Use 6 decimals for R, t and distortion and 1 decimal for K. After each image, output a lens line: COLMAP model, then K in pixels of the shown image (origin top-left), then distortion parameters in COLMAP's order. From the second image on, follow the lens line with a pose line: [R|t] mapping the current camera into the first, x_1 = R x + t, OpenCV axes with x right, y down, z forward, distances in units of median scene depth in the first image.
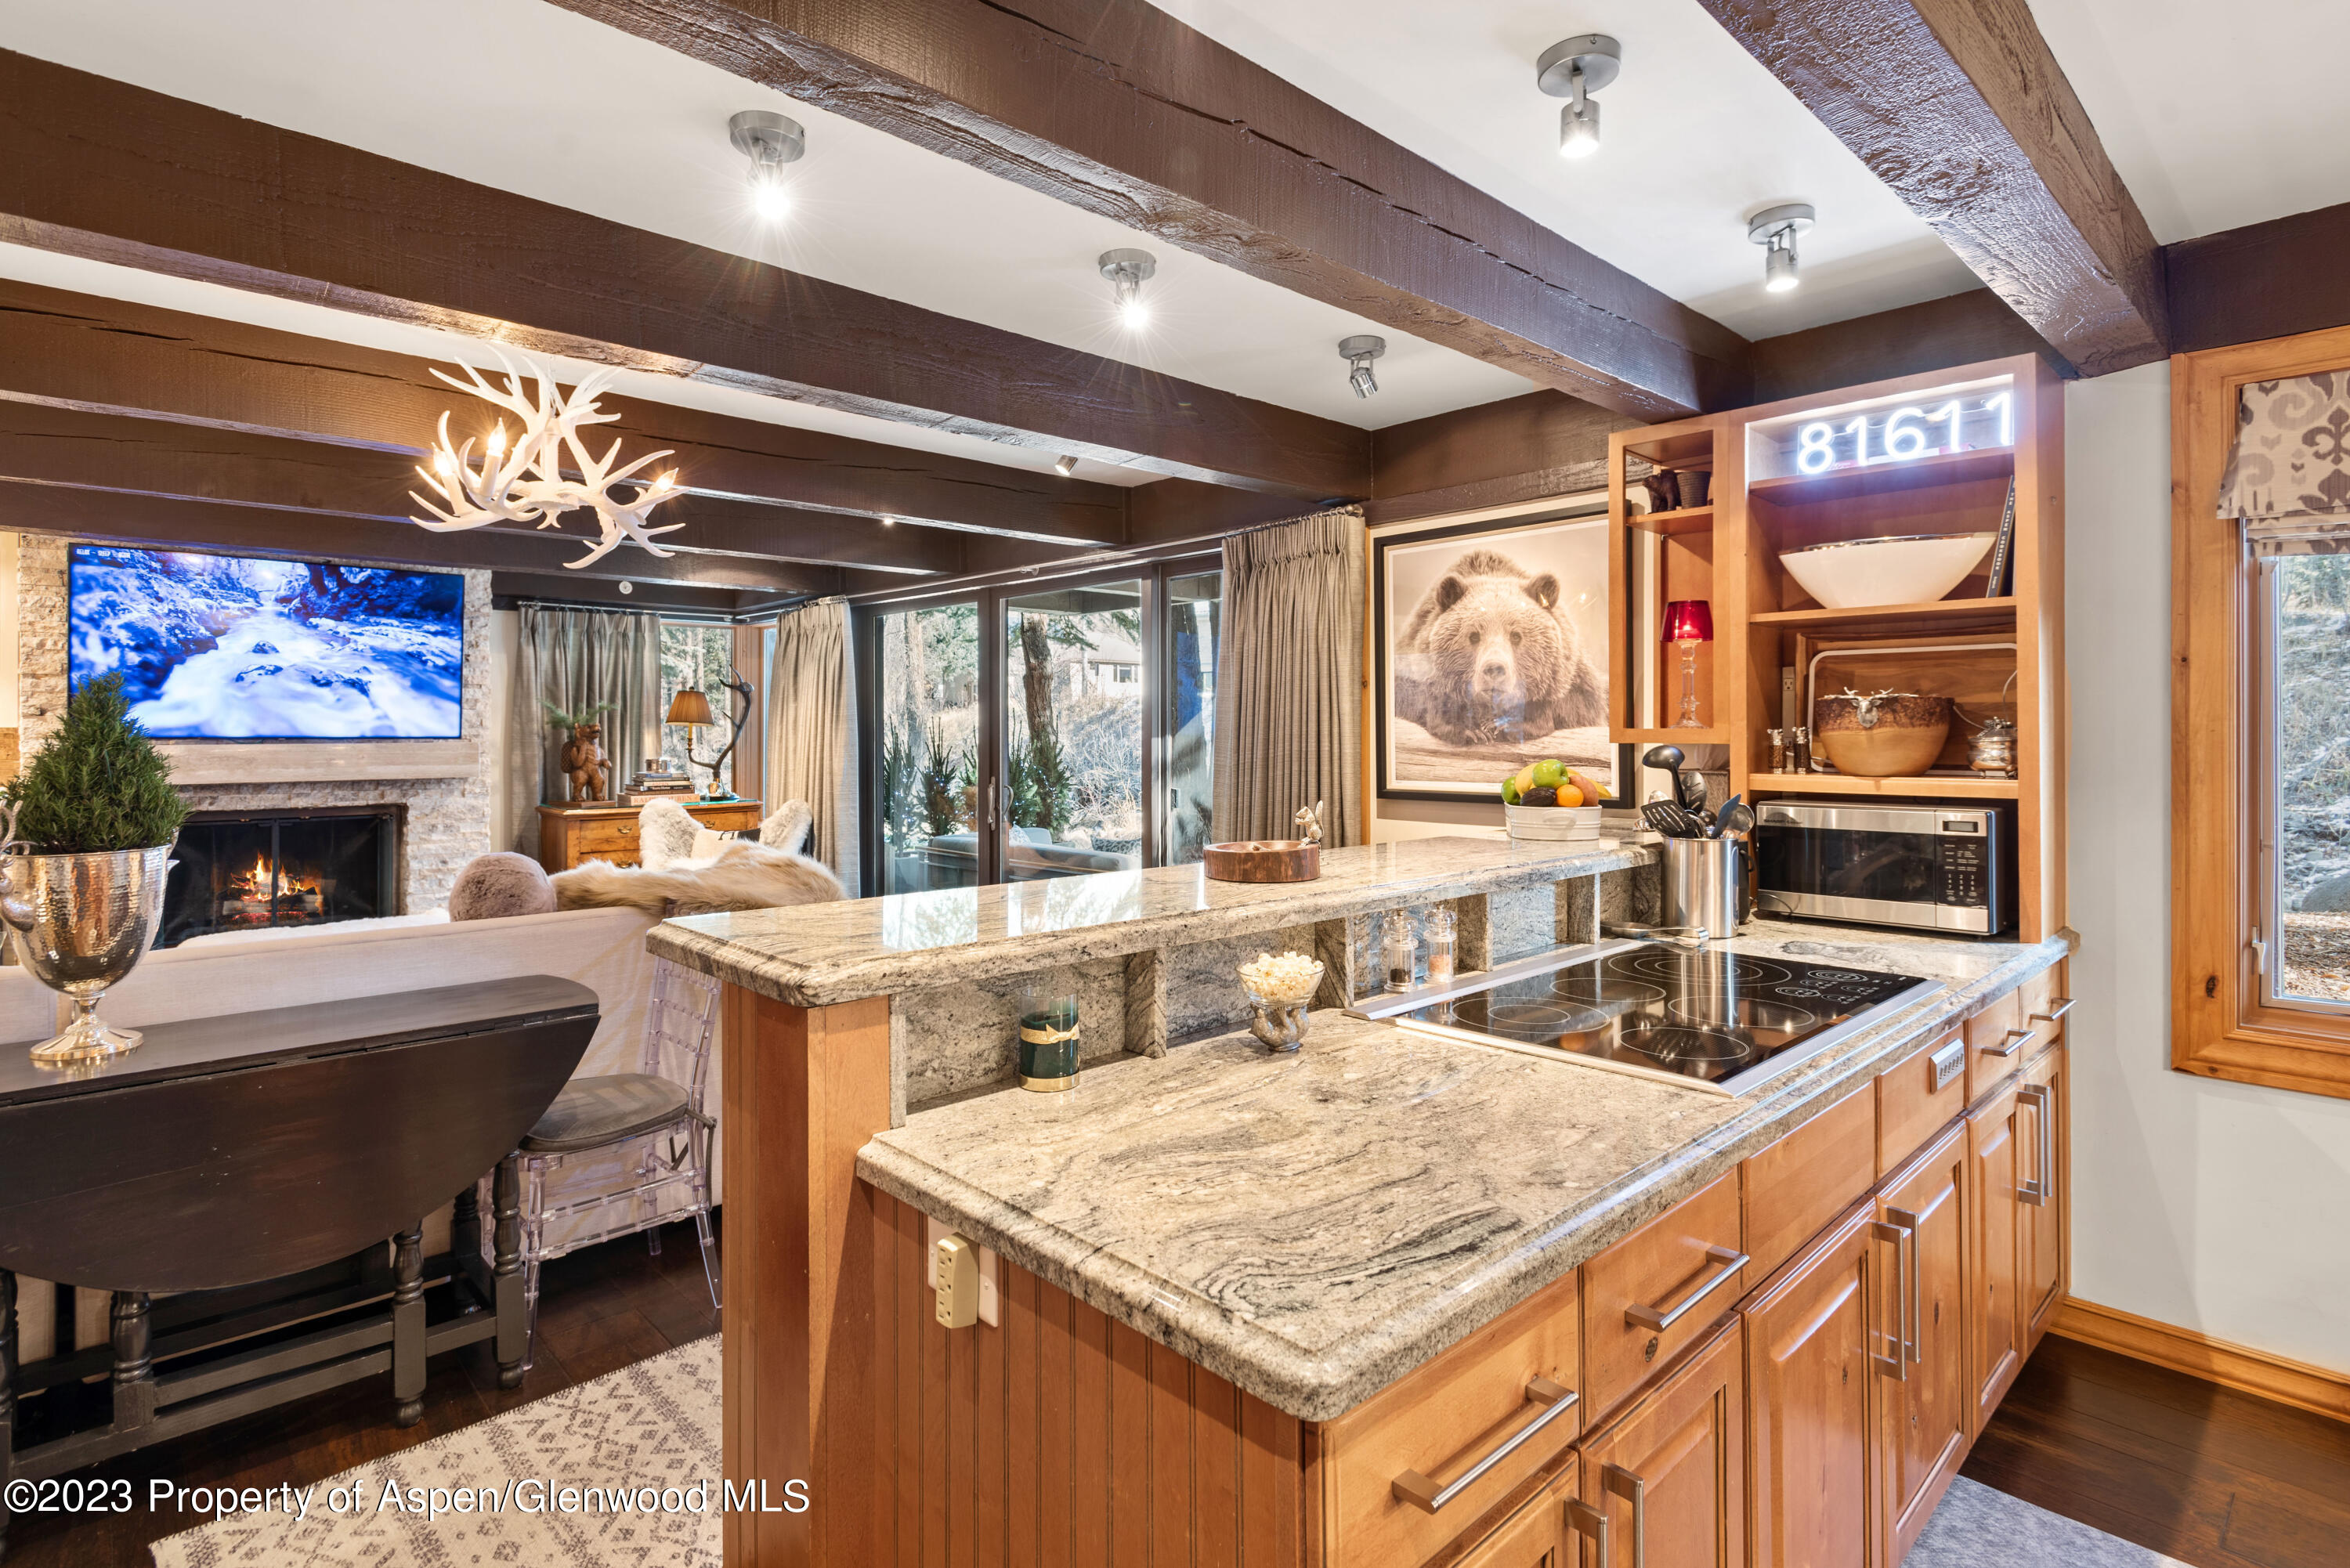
lens RADIAL K [[1177.4, 0, 1166.5], [0, 1177.4, 726.6], [0, 0, 1]] dist [0.020256, -0.009659]
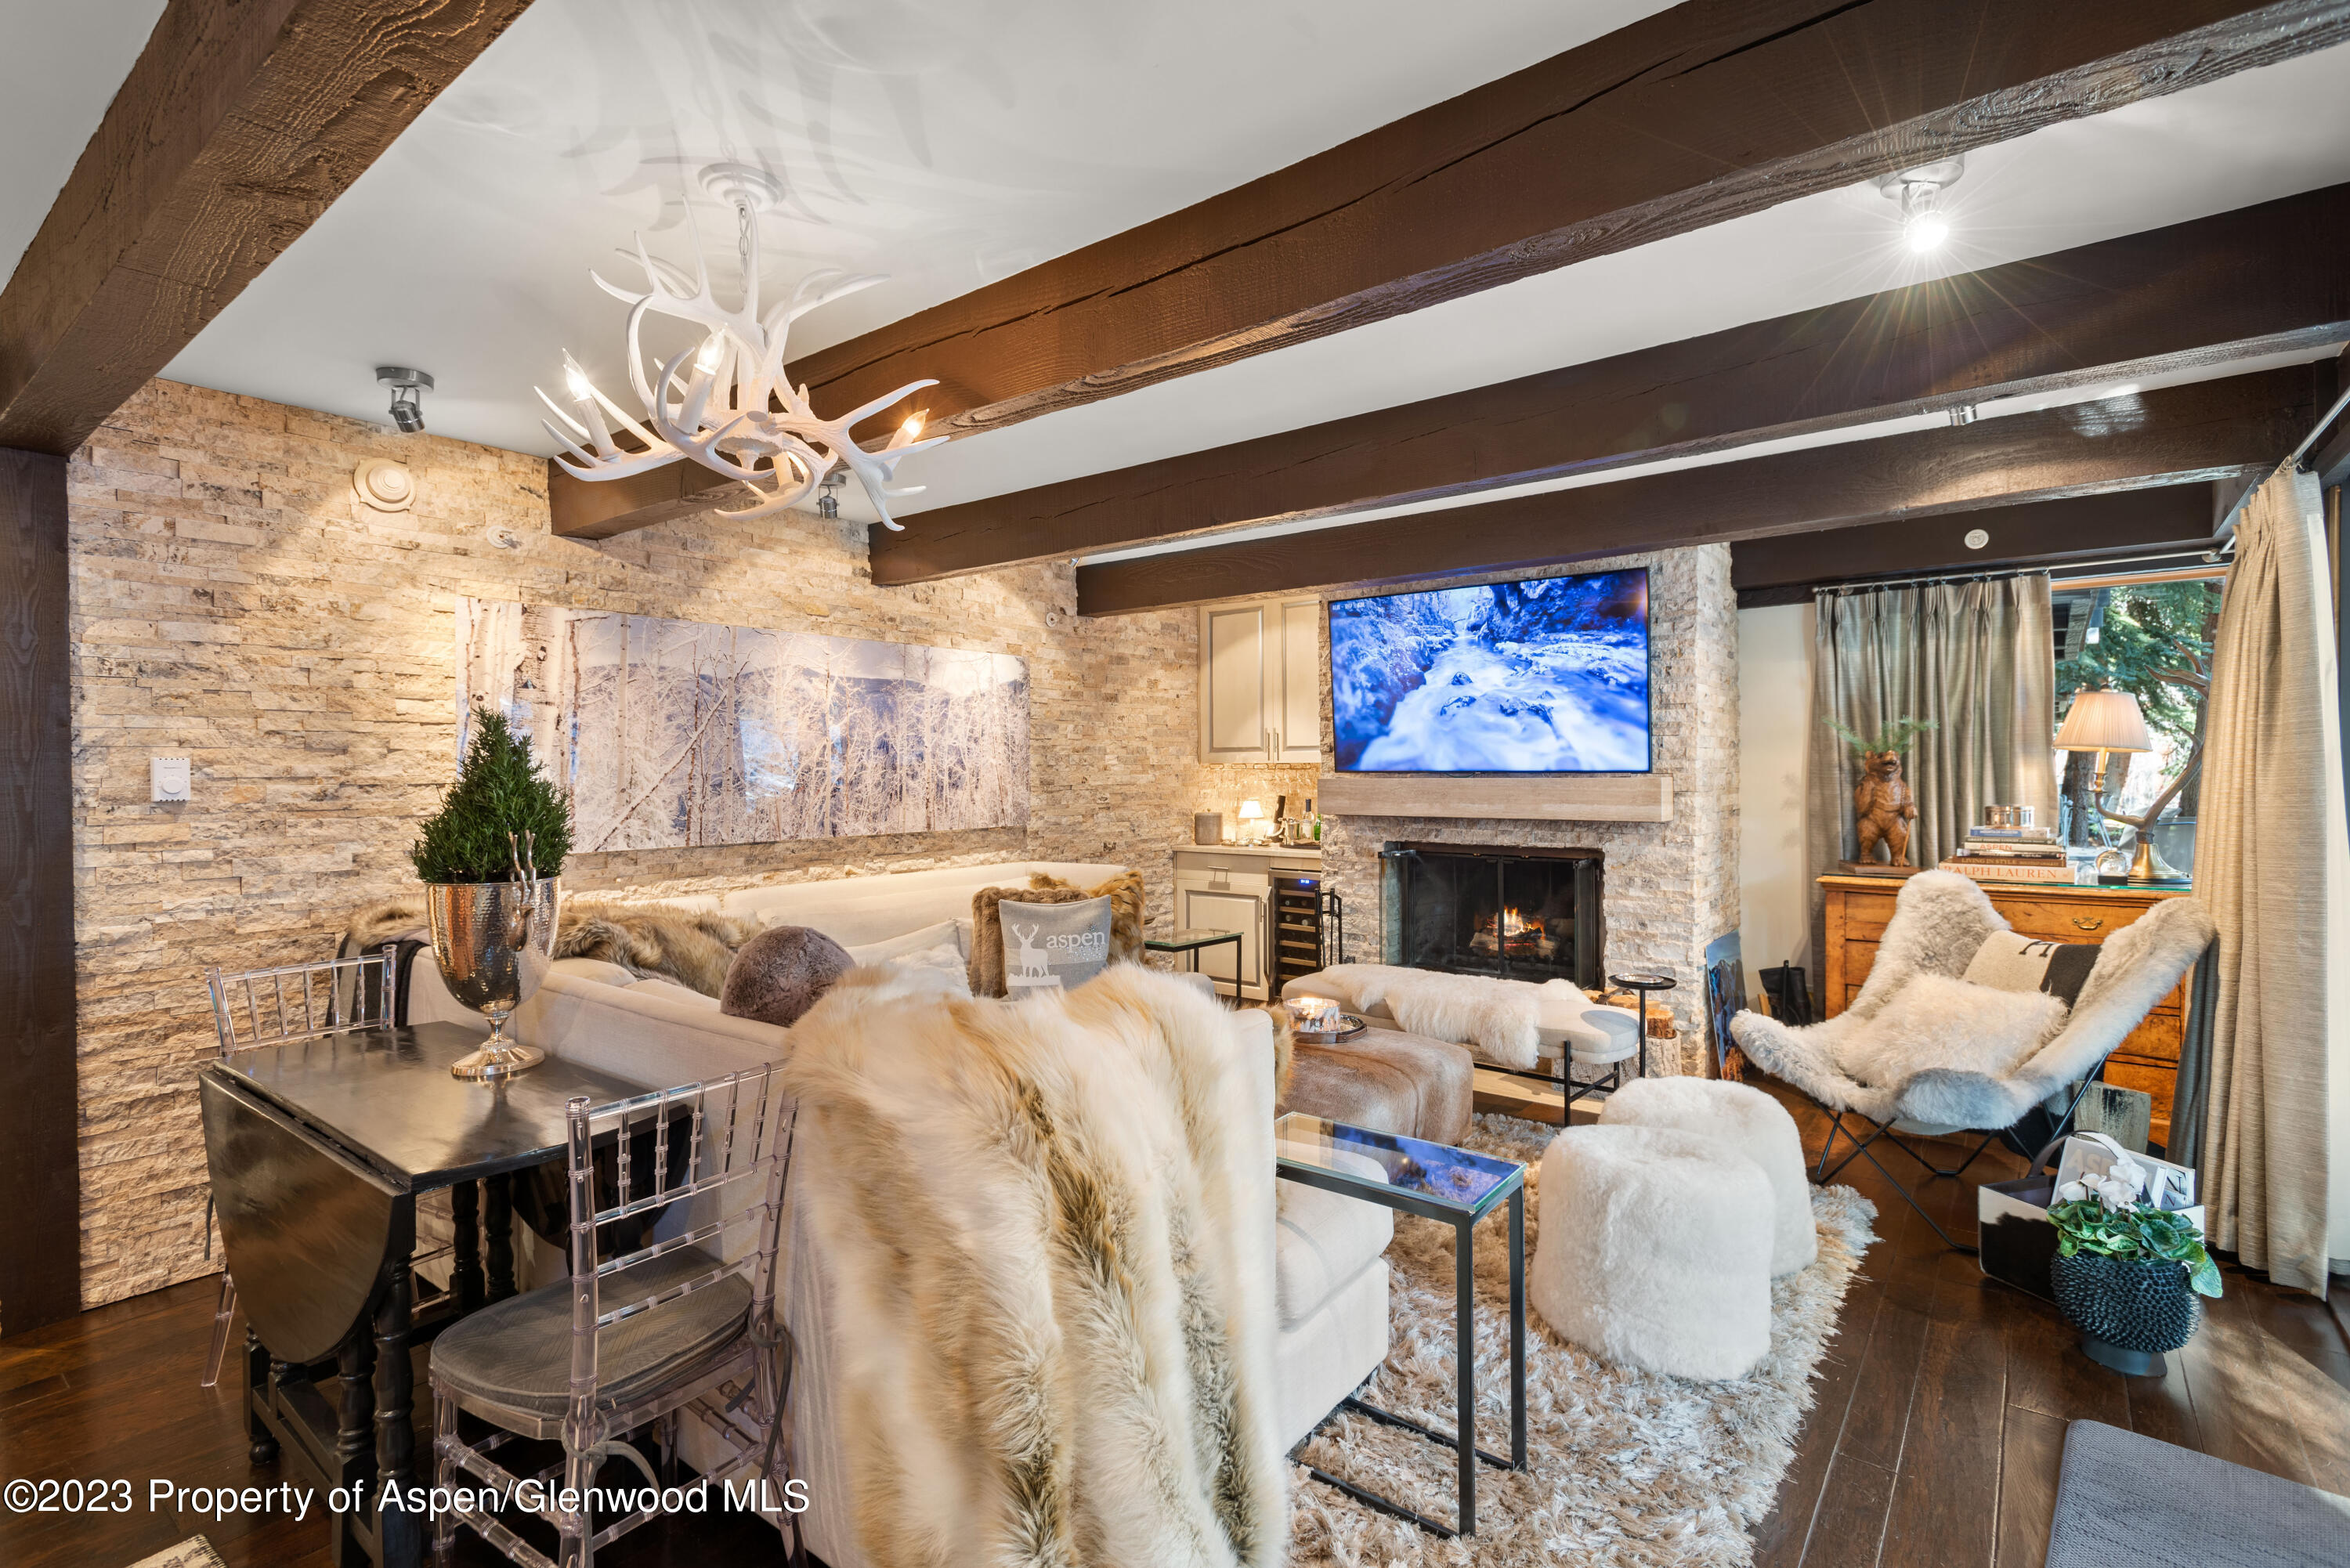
lens RADIAL K [[1113.1, 0, 1164.6], [0, 1113.1, 780.2], [0, 0, 1]] dist [0.026270, -0.007726]
pose [[0.153205, 0.010754, -0.988136, 0.112200], [0.008233, 0.999892, 0.012158, 0.003659], [0.988160, -0.009998, 0.153100, 0.634204]]
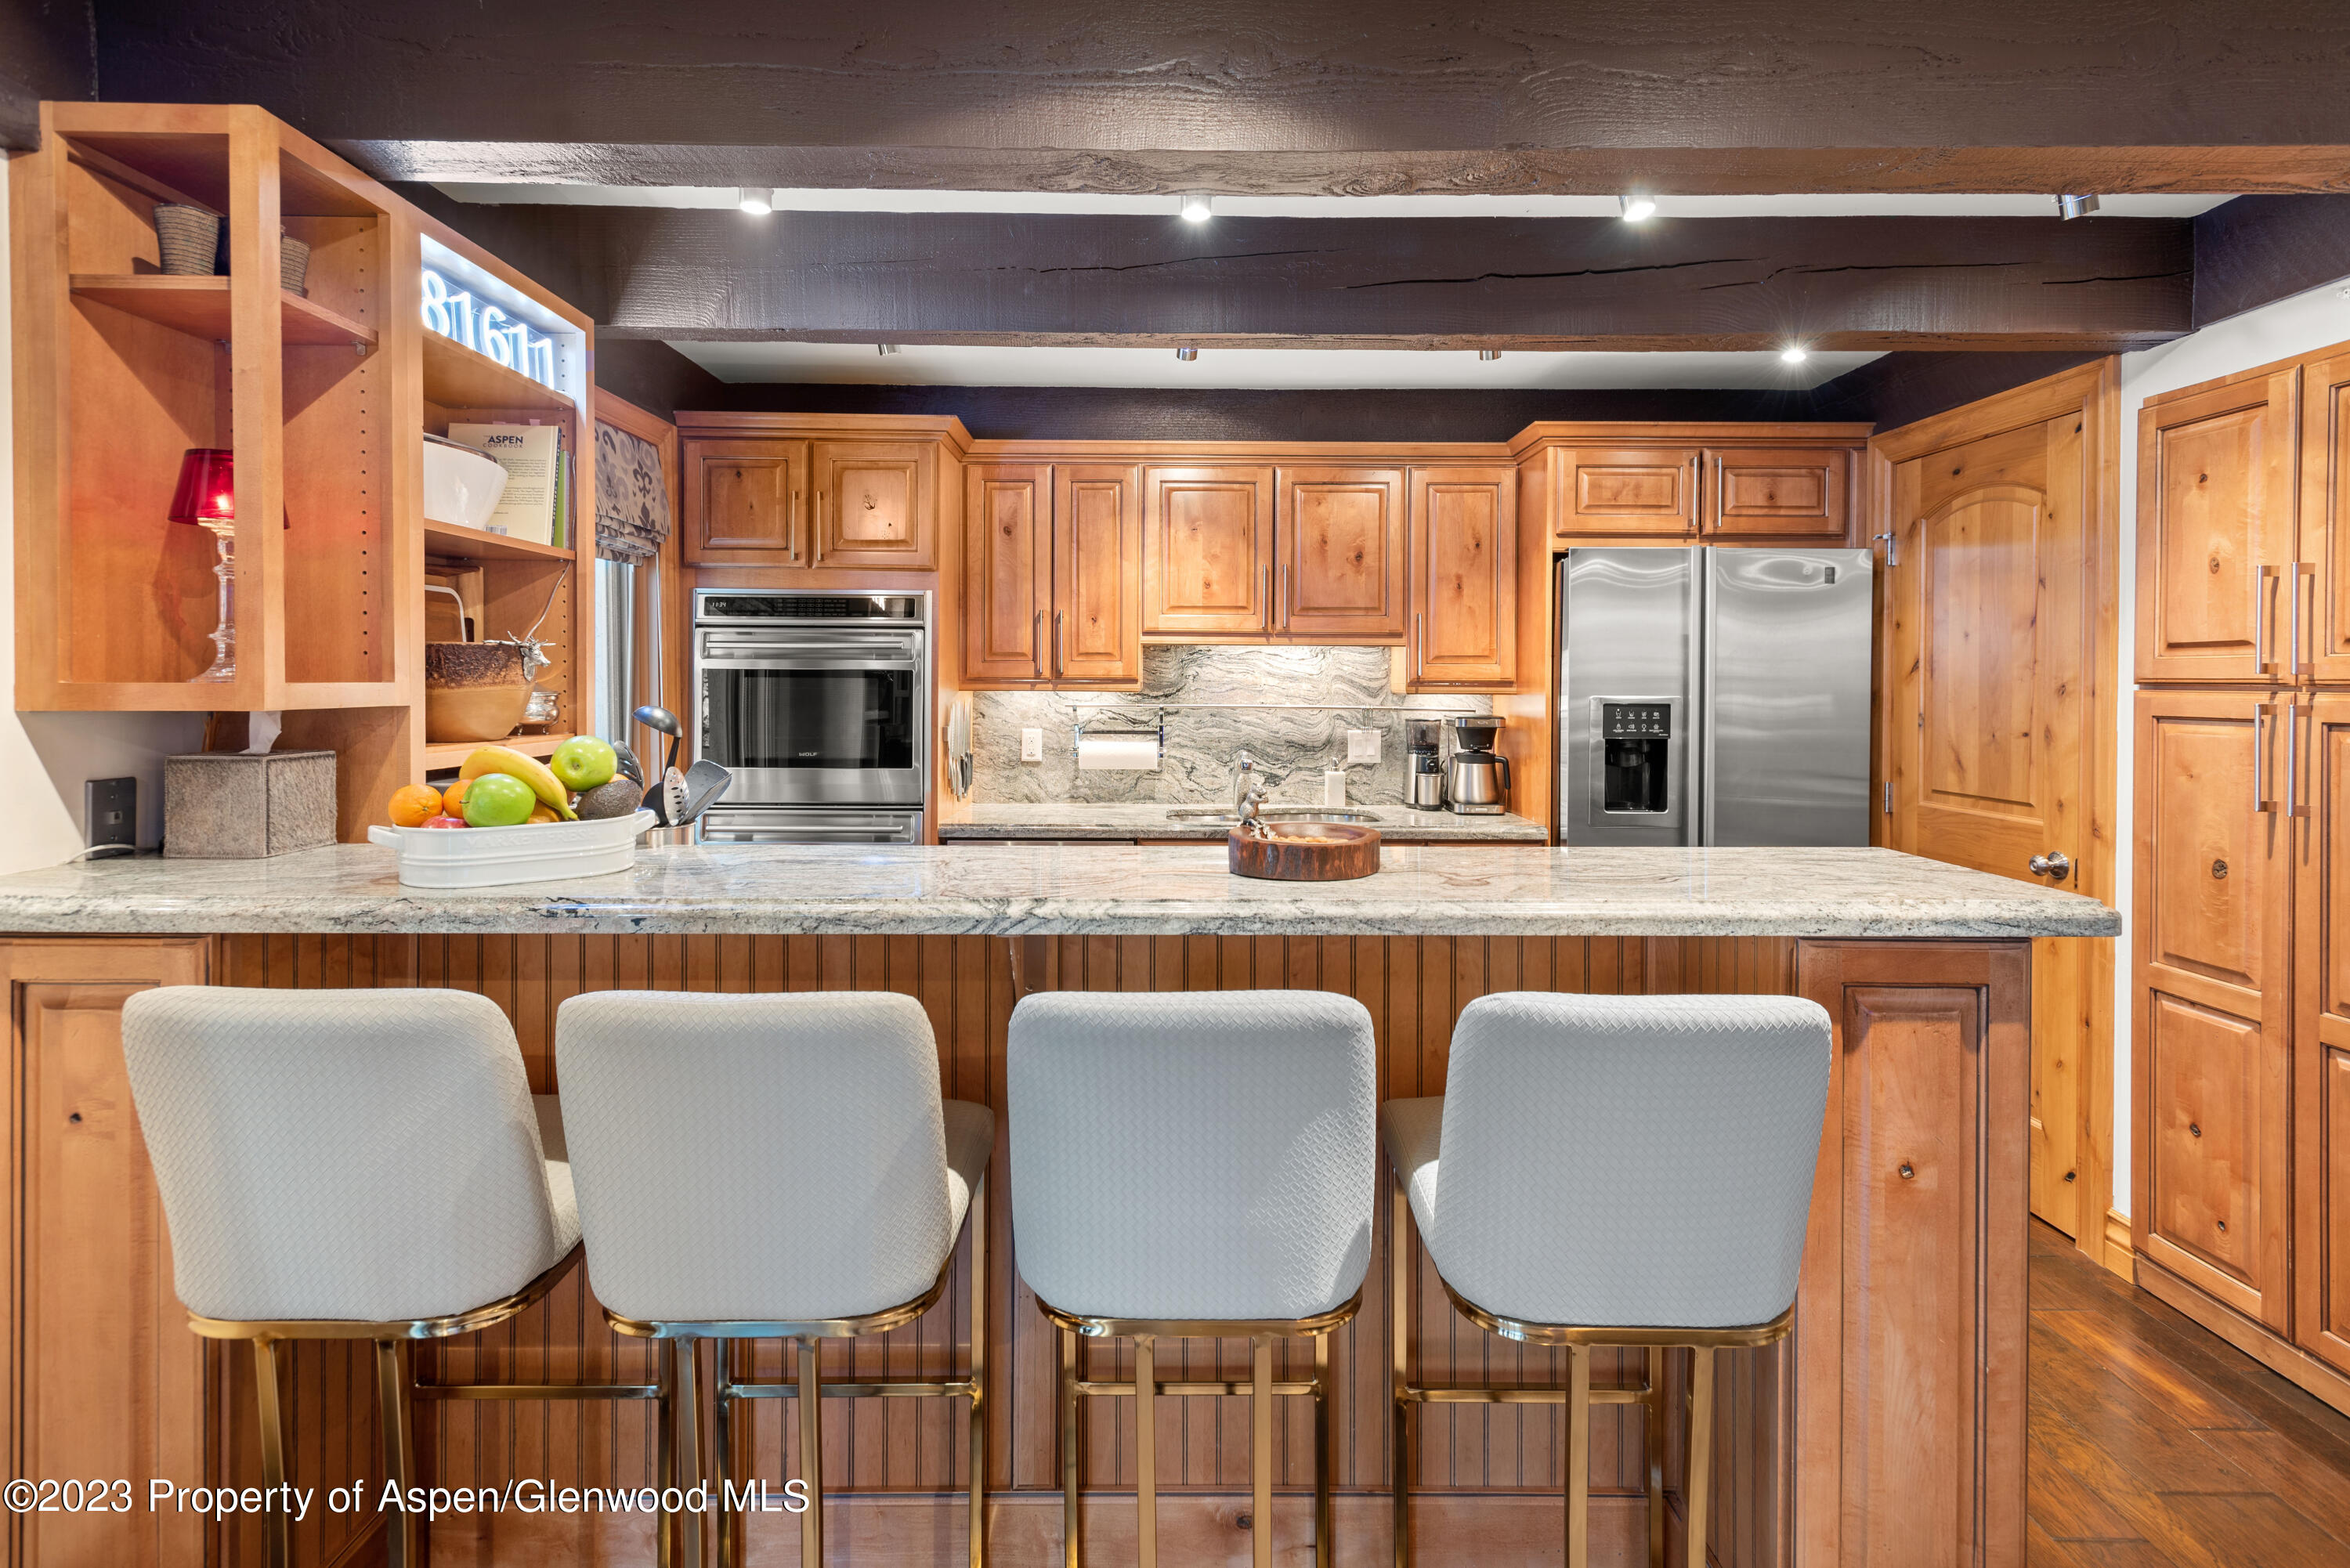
lens RADIAL K [[1113.1, 0, 1160.3], [0, 1113.1, 689.5], [0, 0, 1]] dist [0.026270, -0.007726]
pose [[-0.730089, -0.008933, 0.683293, -0.139548], [-0.005231, 0.999958, 0.007483, -0.000704], [-0.683332, 0.001889, -0.730106, 0.633696]]
